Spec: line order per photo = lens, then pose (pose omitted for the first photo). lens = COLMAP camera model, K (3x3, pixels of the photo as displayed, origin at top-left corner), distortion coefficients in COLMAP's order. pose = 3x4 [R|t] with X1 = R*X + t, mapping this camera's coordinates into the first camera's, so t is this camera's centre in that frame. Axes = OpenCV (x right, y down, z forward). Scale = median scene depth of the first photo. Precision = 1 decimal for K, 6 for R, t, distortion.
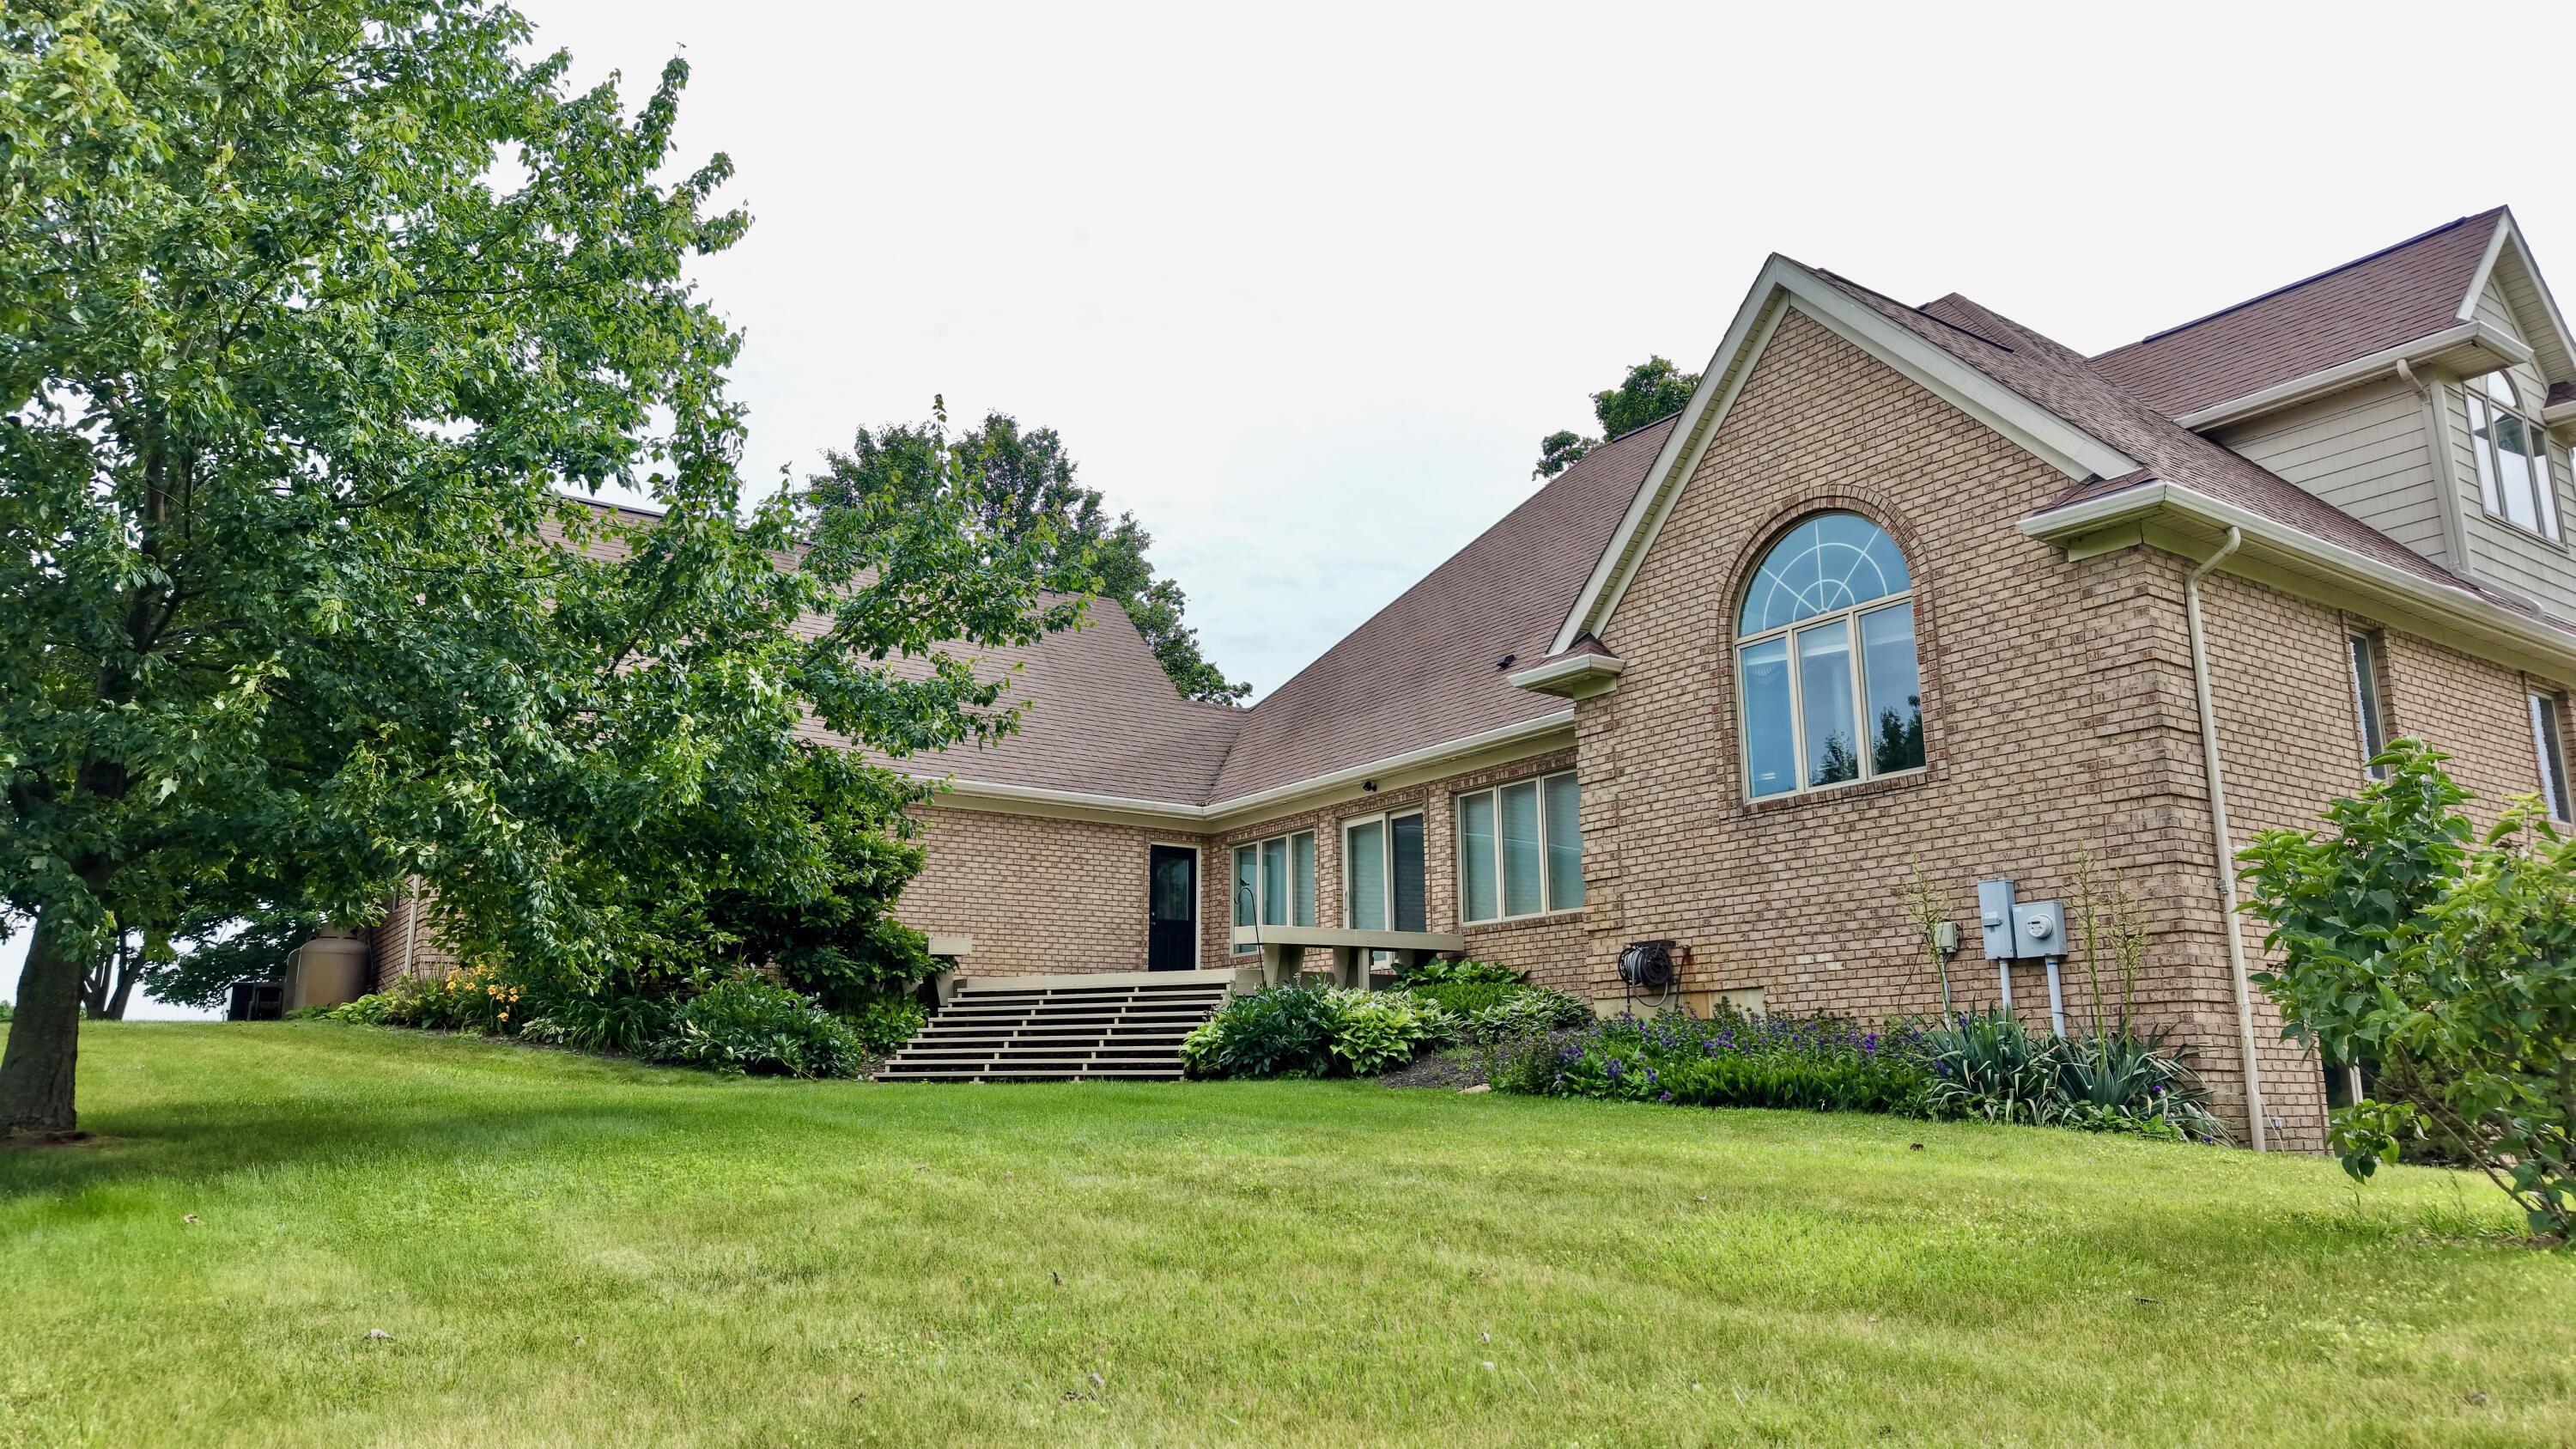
lens RADIAL K [[1717.1, 0, 1282.2], [0, 1717.1, 716.4], [0, 0, 1]] dist [0.024555, -0.028326]
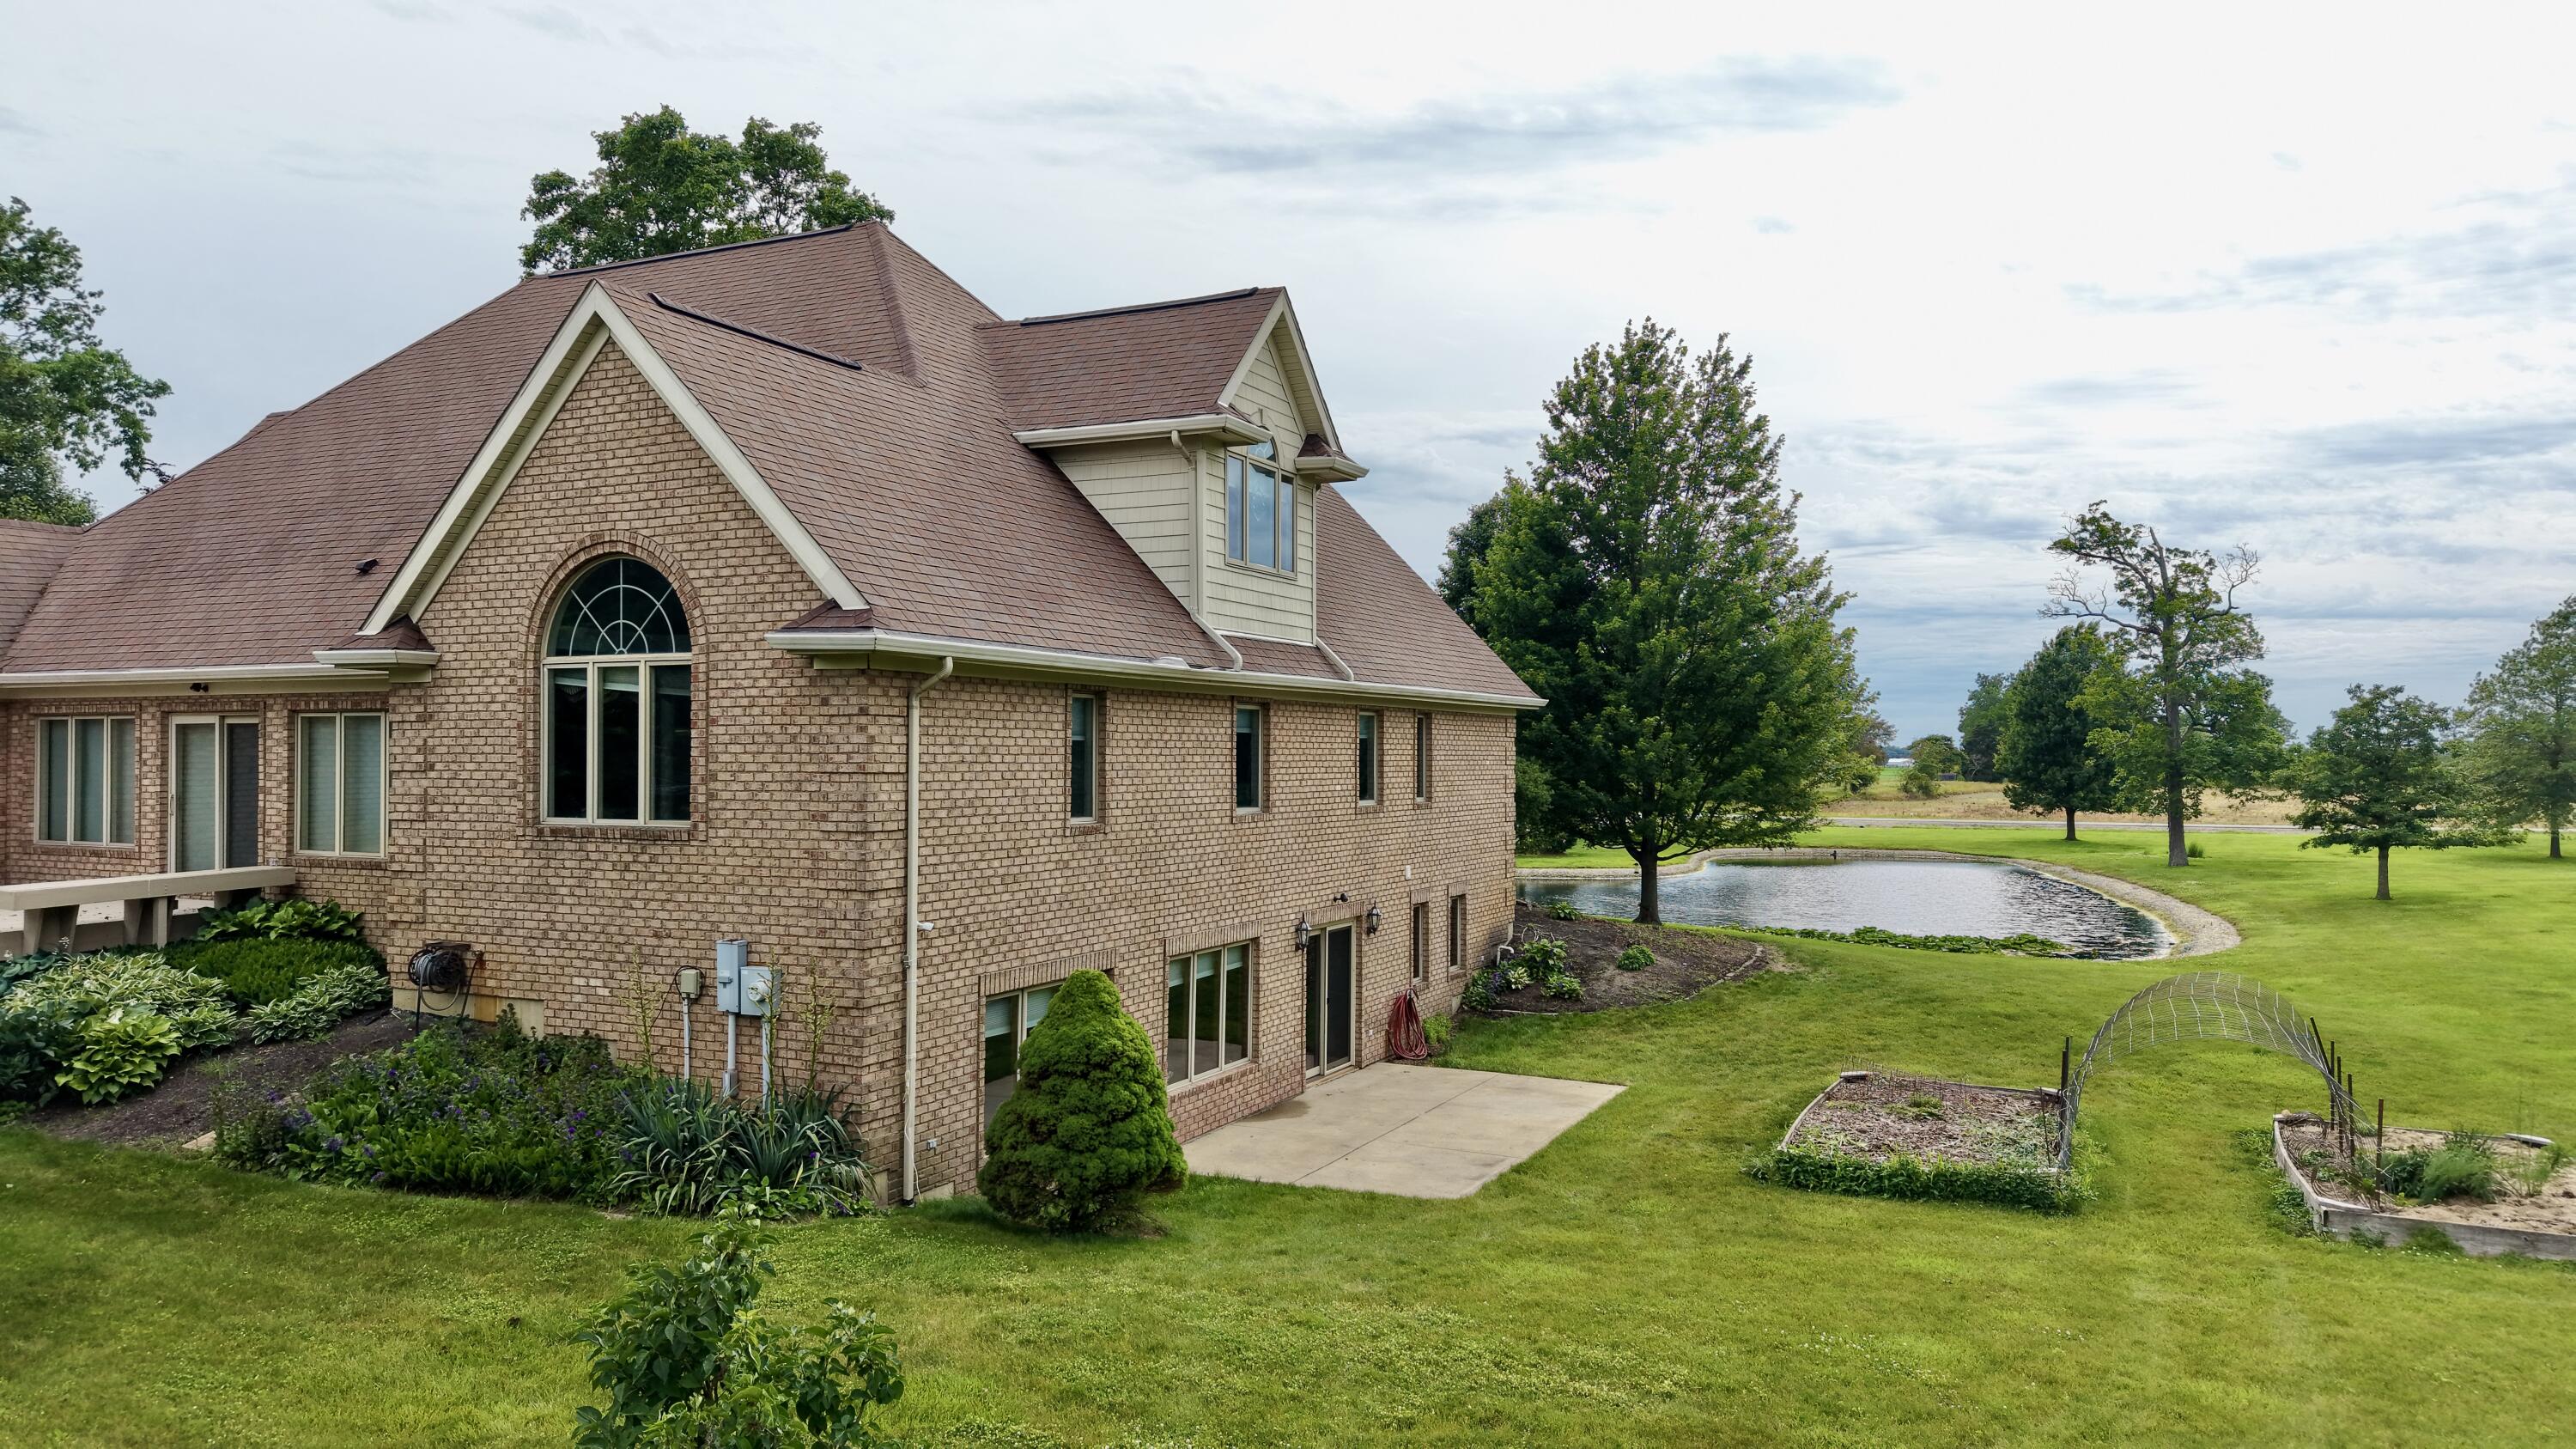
lens RADIAL K [[1717.1, 0, 1273.9], [0, 1717.1, 734.3], [0, 0, 1]] dist [0.024555, -0.028326]
pose [[0.874298, 0.011007, 0.485264, 0.157280], [-0.115586, 0.975704, 0.186120, -0.256287], [-0.471426, -0.218814, 0.854329, -0.087122]]
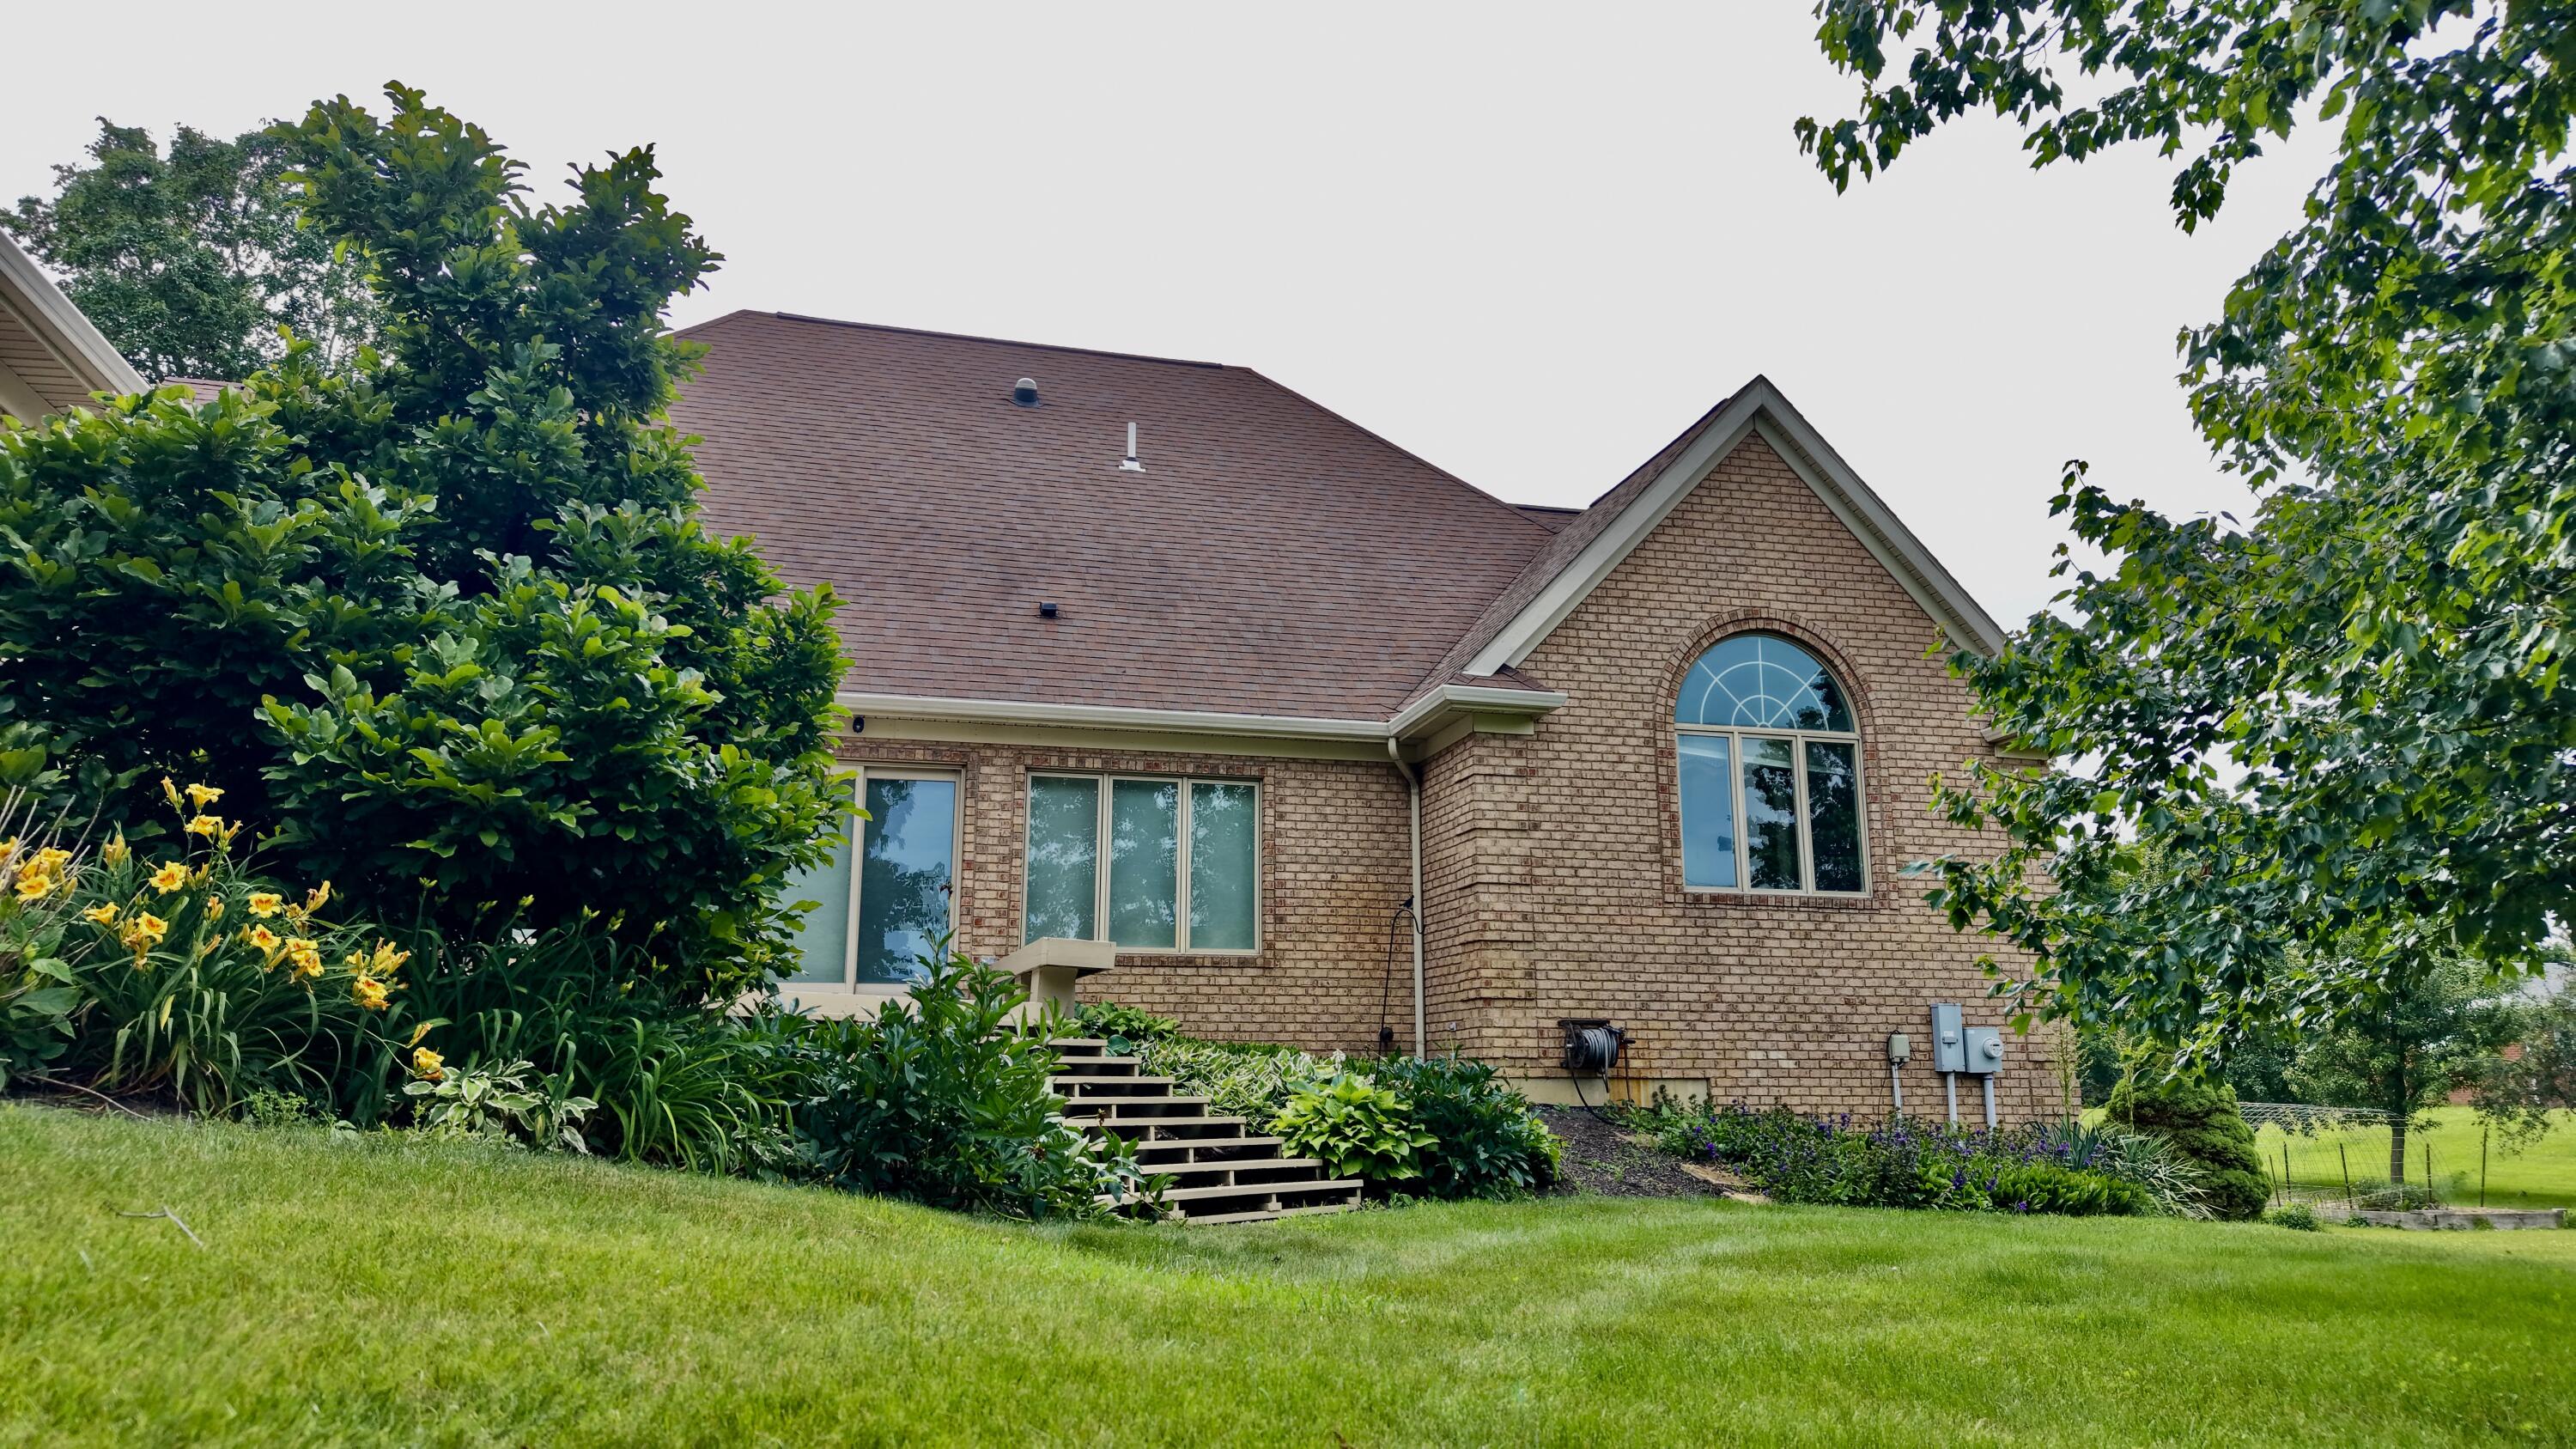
lens RADIAL K [[1717.1, 0, 1294.9], [0, 1717.1, 736.3], [0, 0, 1]] dist [0.024555, -0.028326]
pose [[0.355186, 0.211052, 0.910659, -0.762998], [-0.209400, 0.967387, -0.142527, 0.159631], [-0.911040, -0.140068, 0.387797, 0.869644]]
